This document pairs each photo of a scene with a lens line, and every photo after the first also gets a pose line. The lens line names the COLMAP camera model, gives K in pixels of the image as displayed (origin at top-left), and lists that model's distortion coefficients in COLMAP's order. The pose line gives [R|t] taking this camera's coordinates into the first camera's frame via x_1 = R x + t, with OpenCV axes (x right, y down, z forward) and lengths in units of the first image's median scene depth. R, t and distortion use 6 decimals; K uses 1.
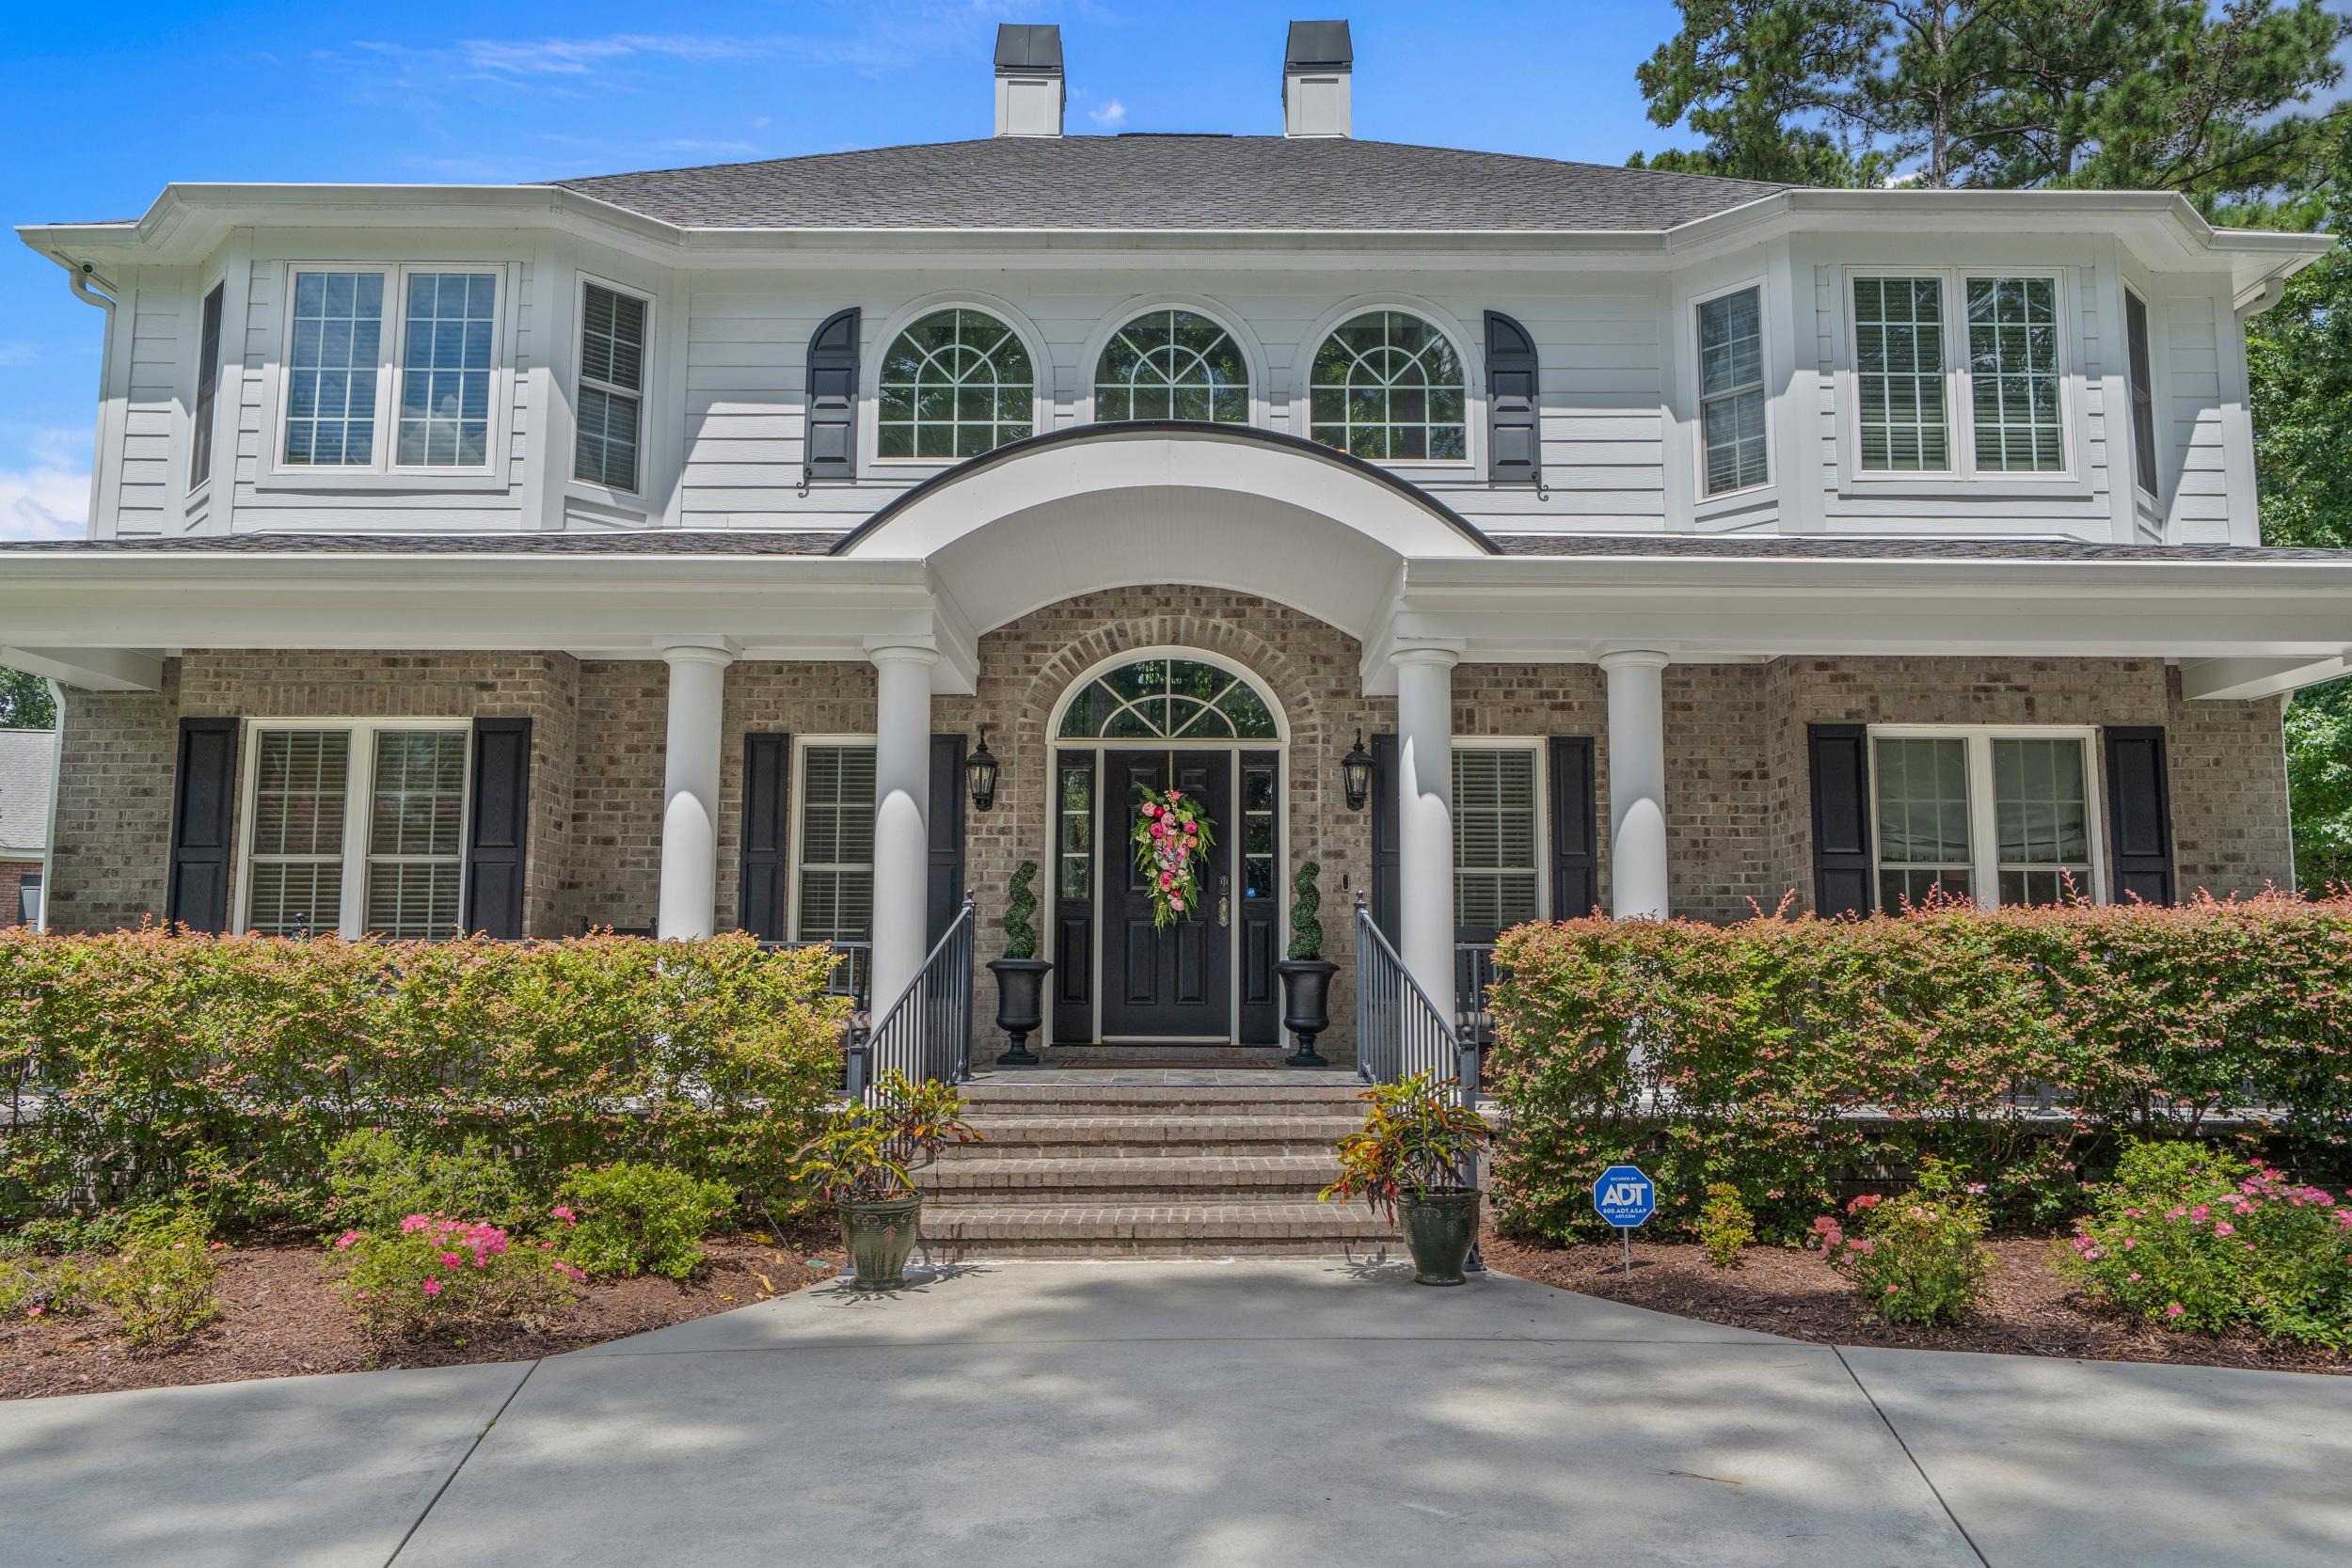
lens RADIAL K [[1650.0, 0, 1174.5], [0, 1650.0, 678.1], [0, 0, 1]] dist [0.008803, 0.000683]
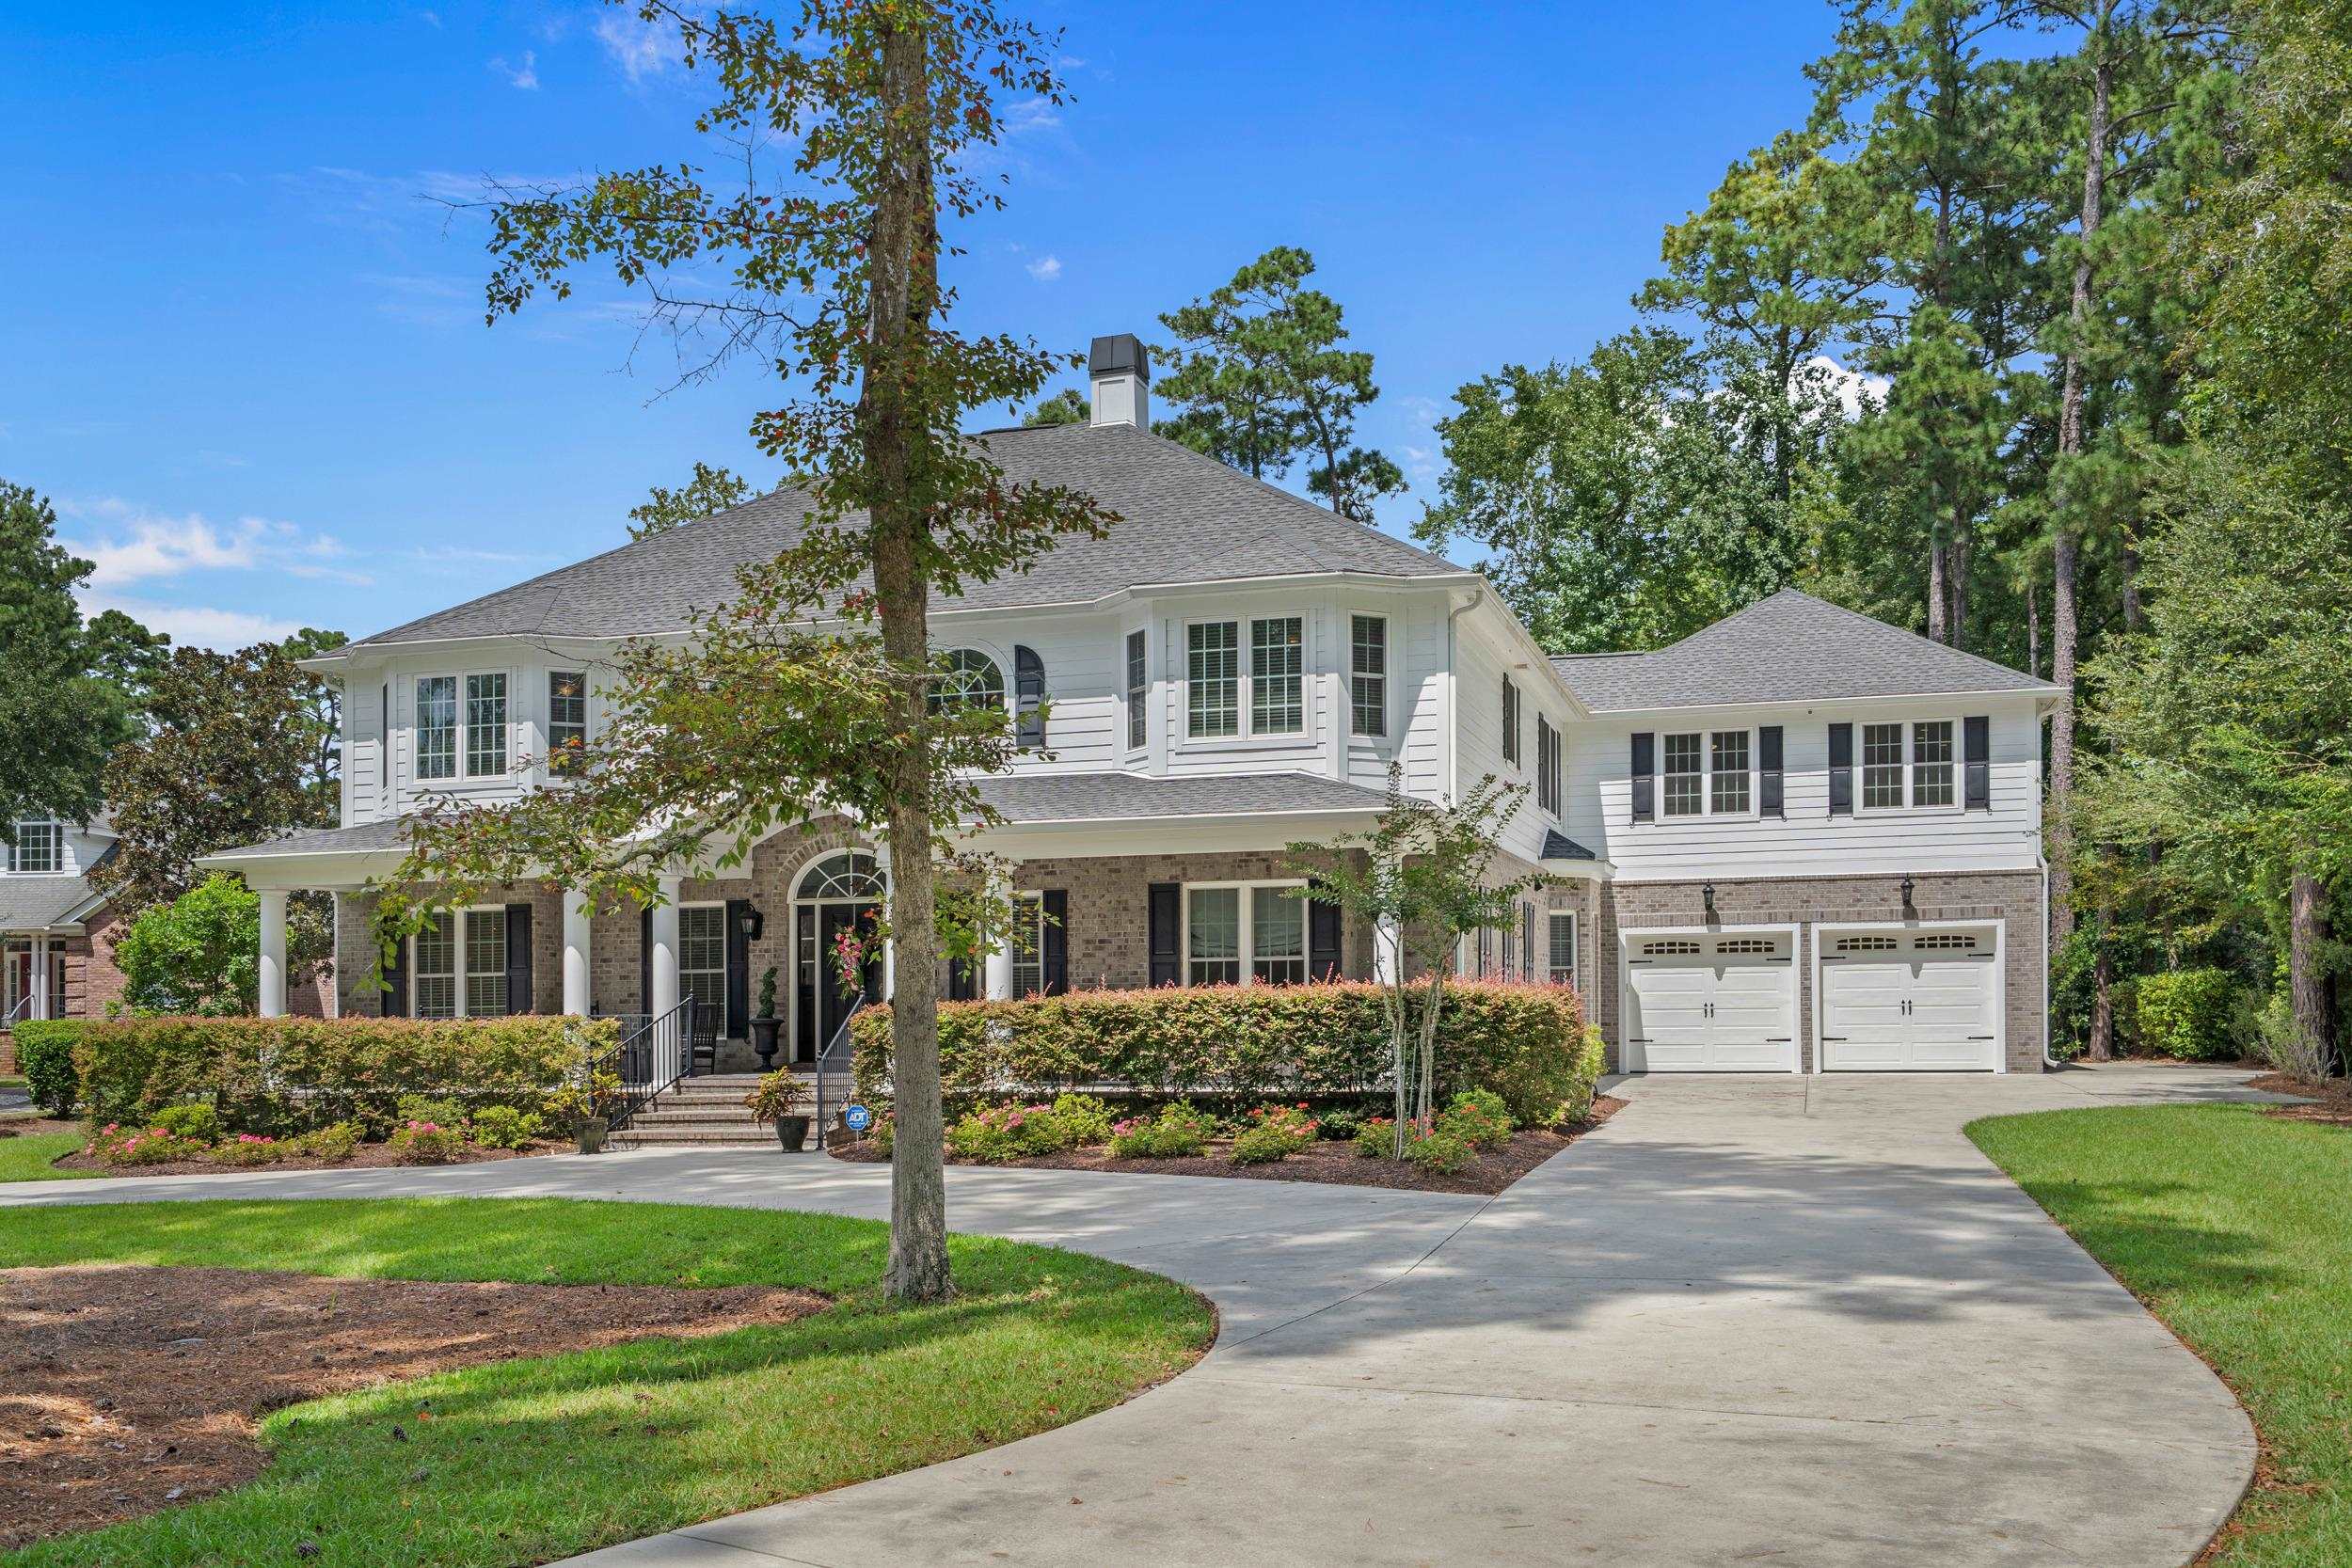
lens RADIAL K [[1982.7, 0, 1176.0], [0, 1982.7, 784.0], [0, 0, 1]] dist [0.006890, 0.005129]
pose [[0.964653, -0.047360, -0.259231, 0.941691], [0.065724, 0.995870, 0.062633, -0.207974], [0.255194, -0.077457, 0.963782, -1.048335]]
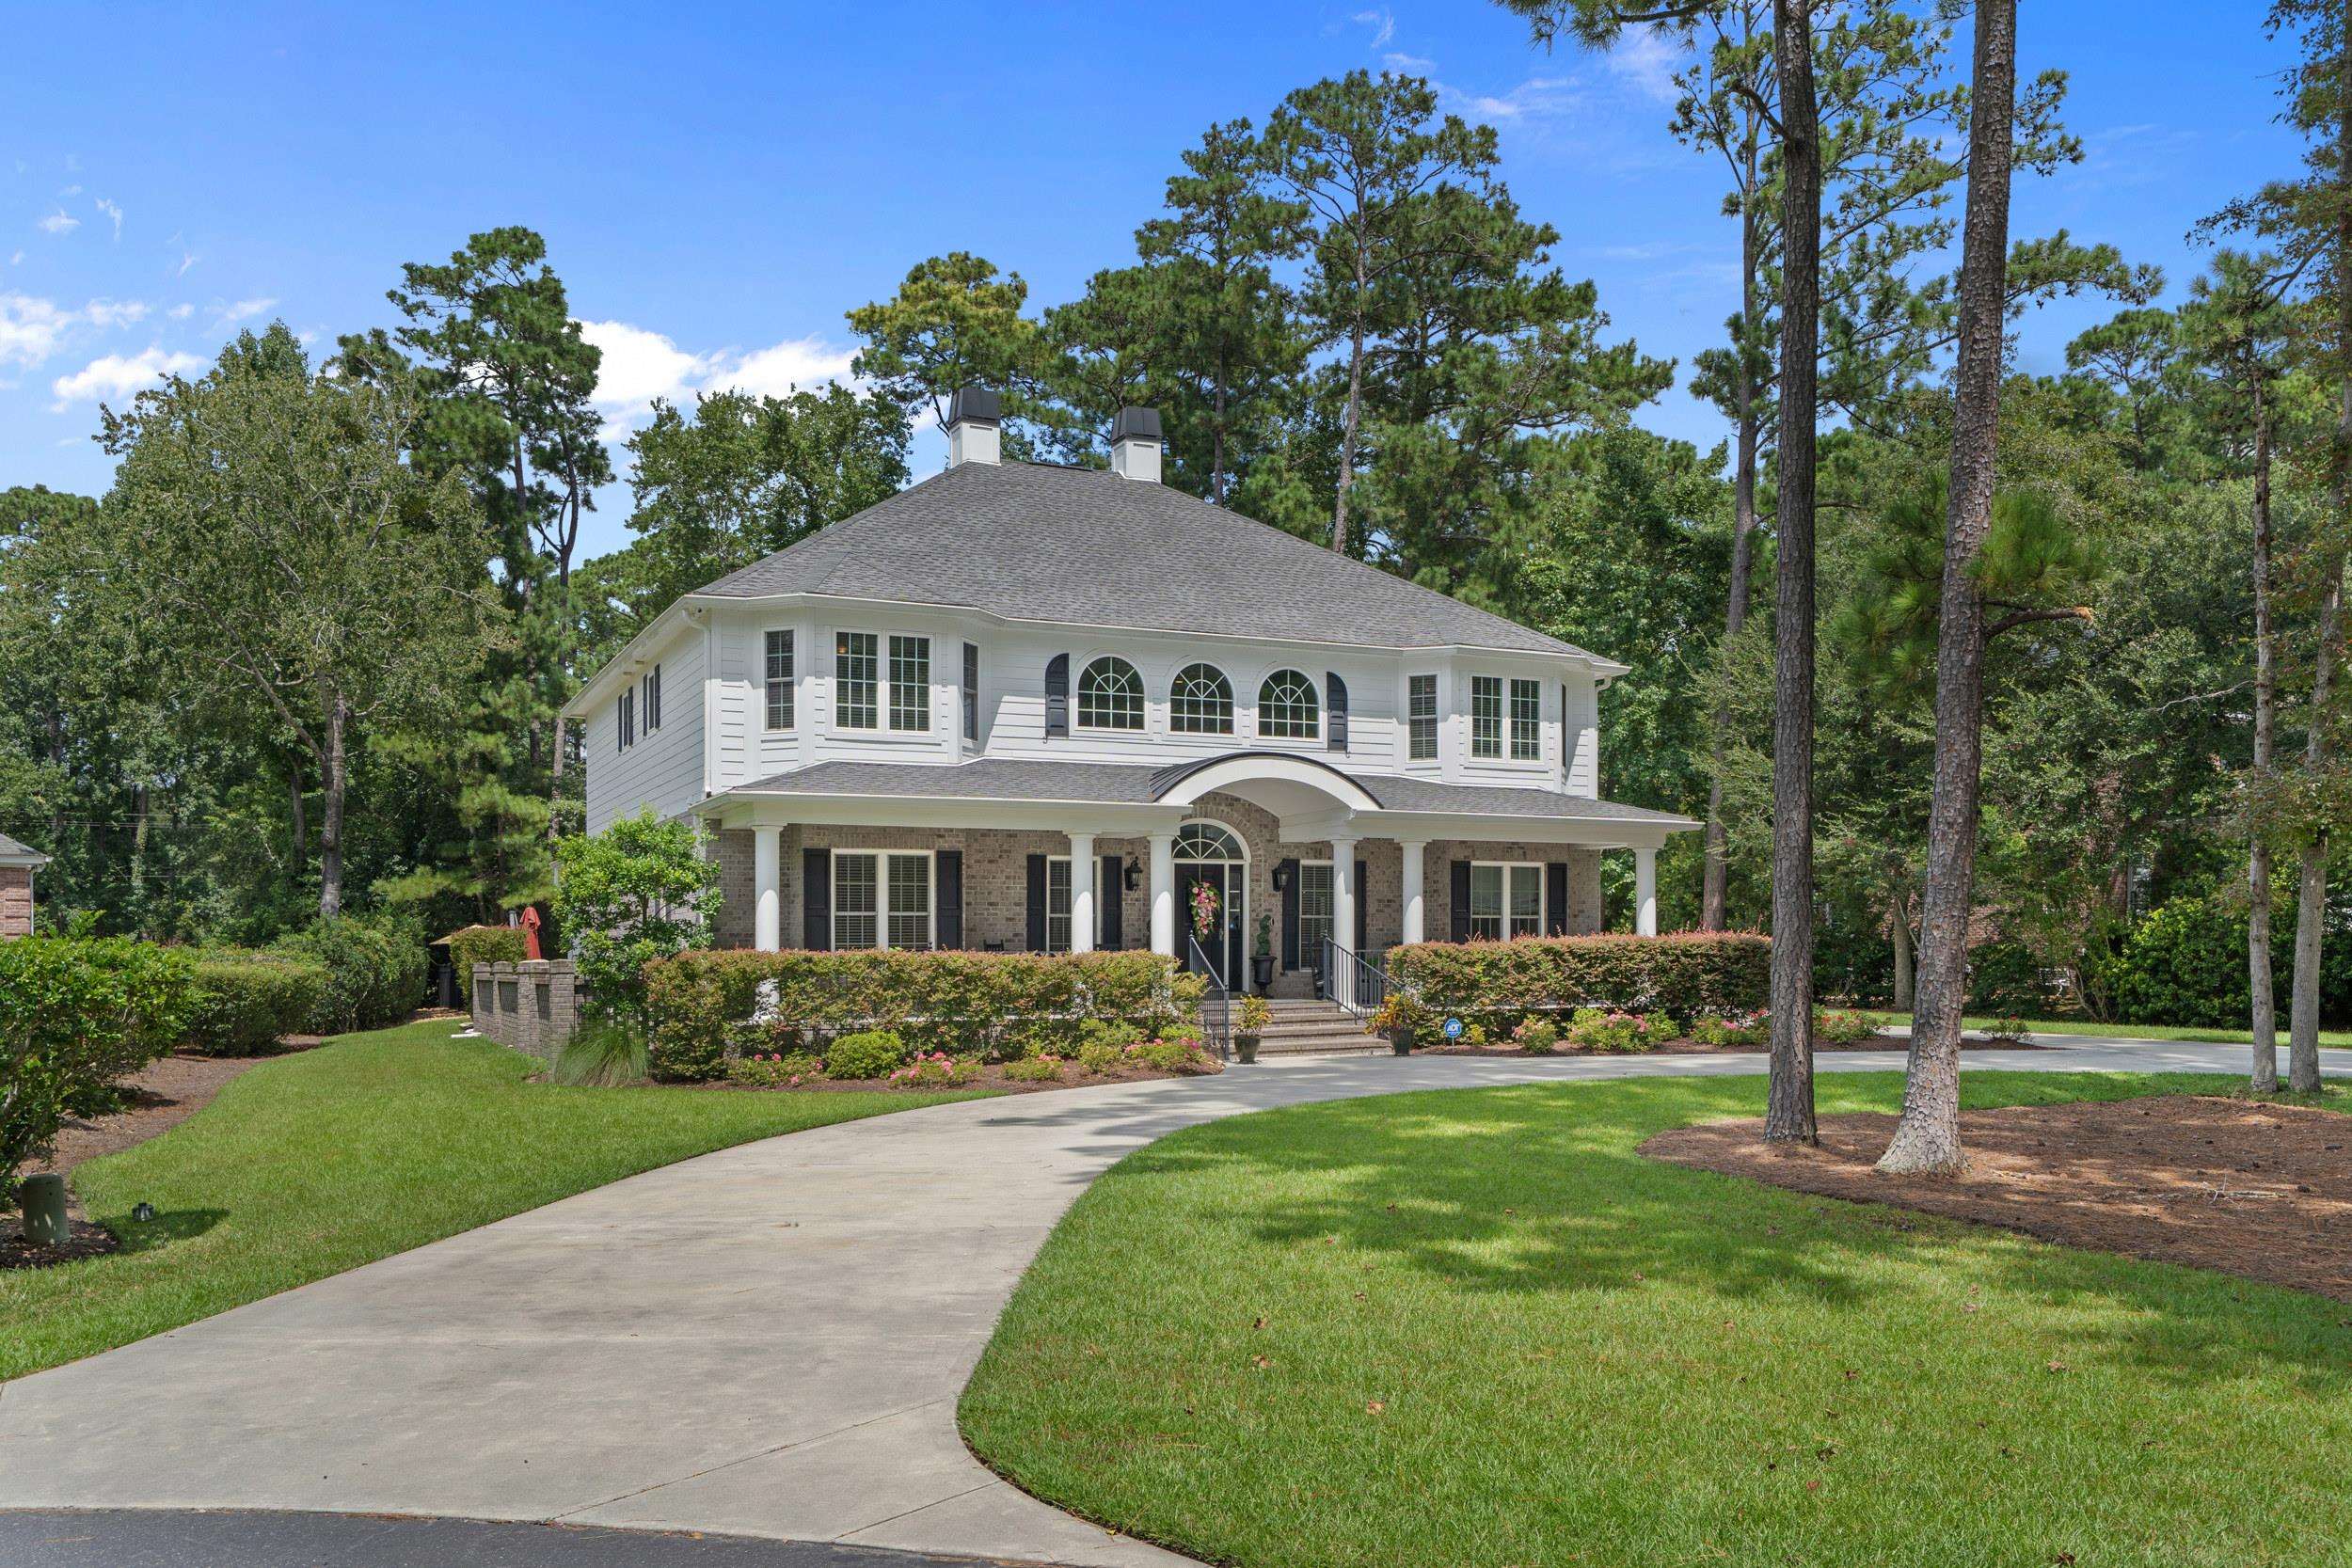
lens RADIAL K [[1597.5, 0, 1176.0], [0, 1597.5, 784.0], [0, 0, 1]] dist [-0.051257, 0.000317]
pose [[0.920629, 0.031828, 0.389138, -0.909655], [-0.061670, 0.996014, 0.064435, -0.209365], [-0.385536, -0.083319, 0.918923, -1.015476]]
